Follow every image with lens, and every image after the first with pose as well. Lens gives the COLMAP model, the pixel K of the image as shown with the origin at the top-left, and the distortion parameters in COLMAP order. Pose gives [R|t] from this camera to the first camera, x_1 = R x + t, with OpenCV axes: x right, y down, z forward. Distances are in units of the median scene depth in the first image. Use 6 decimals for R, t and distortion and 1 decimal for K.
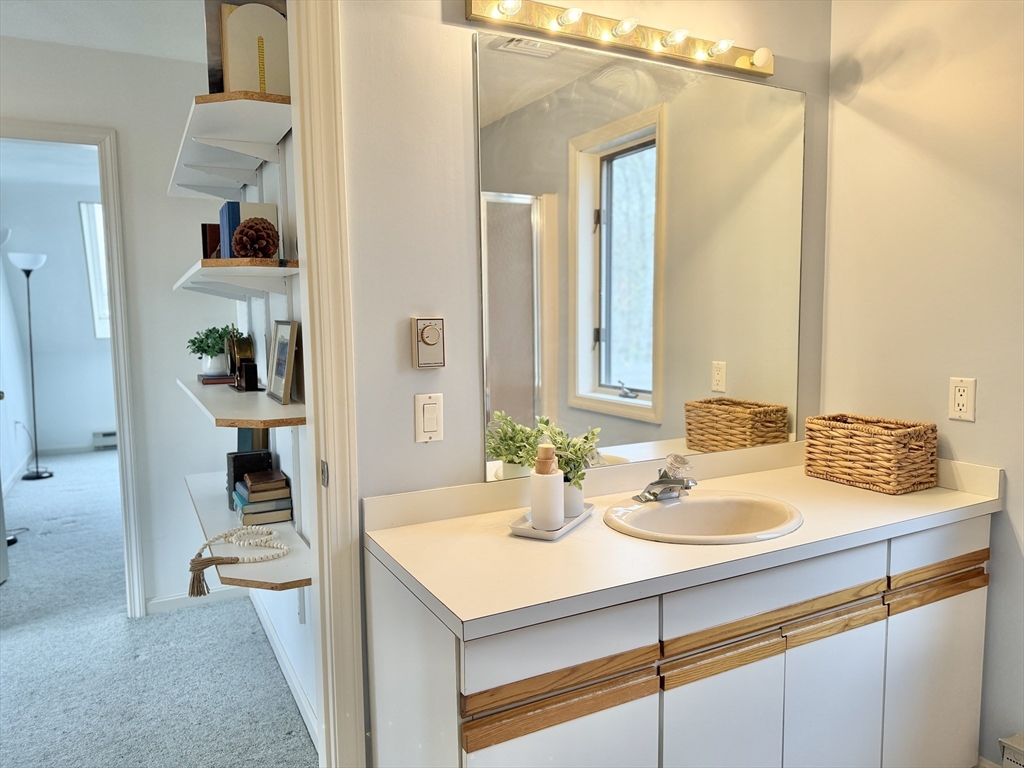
lens RADIAL K [[719.3, 0, 549.8], [0, 719.3, 383.3], [0, 0, 1]] dist [0.043865, -0.043931]
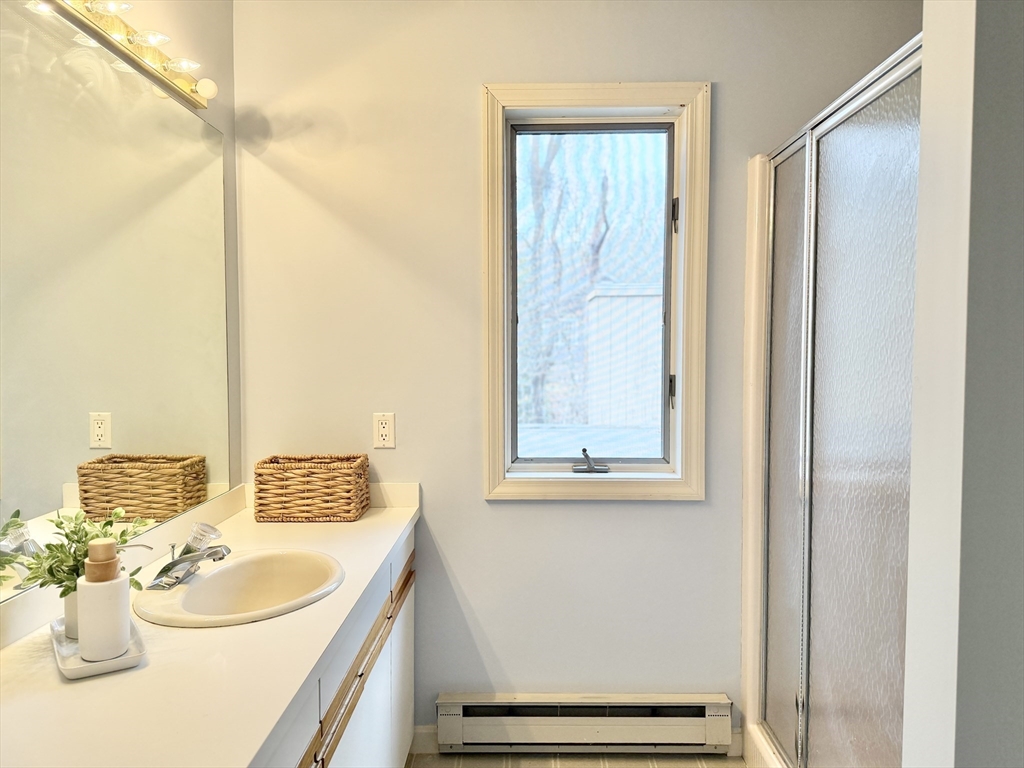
lens RADIAL K [[719.3, 0, 516.5], [0, 719.3, 384.6], [0, 0, 1]] dist [0.043865, -0.043931]
pose [[0.507924, -0.032541, 0.860787, -0.318606], [0.074003, 0.997240, -0.005968, -0.028016], [-0.858217, 0.066732, 0.508931, 0.191897]]
